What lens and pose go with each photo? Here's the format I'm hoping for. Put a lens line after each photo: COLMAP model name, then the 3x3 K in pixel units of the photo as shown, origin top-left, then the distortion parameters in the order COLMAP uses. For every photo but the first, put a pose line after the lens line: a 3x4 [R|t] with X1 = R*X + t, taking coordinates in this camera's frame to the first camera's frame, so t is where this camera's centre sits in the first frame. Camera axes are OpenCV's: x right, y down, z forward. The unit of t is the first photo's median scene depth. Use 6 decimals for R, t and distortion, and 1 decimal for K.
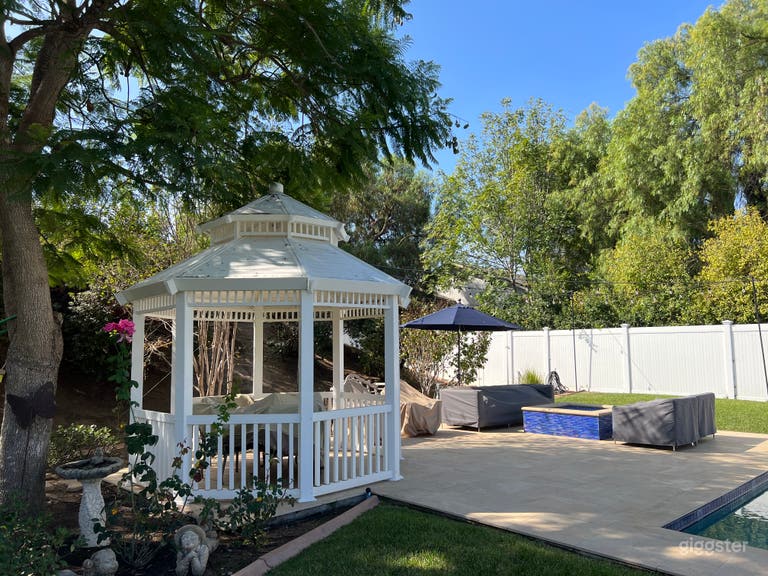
lens RADIAL K [[580.5, 0, 380.7], [0, 580.5, 292.2], [0, 0, 1]] dist [0.052062, -0.067284]
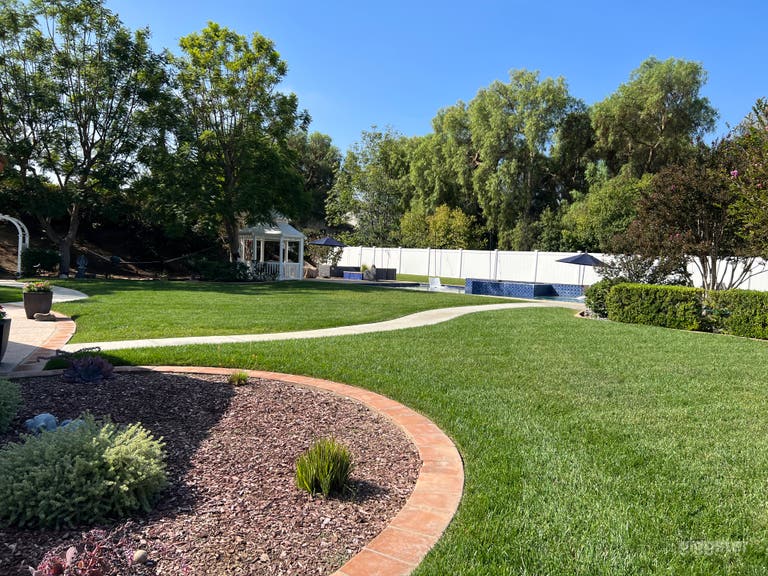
lens RADIAL K [[580.5, 0, 380.7], [0, 580.5, 292.2], [0, 0, 1]] dist [0.052062, -0.067284]
pose [[0.991698, 0.044900, 0.120493, 0.042872], [-0.062912, 0.986664, 0.150121, -0.110614], [-0.112145, -0.156456, 0.981298, -1.333720]]
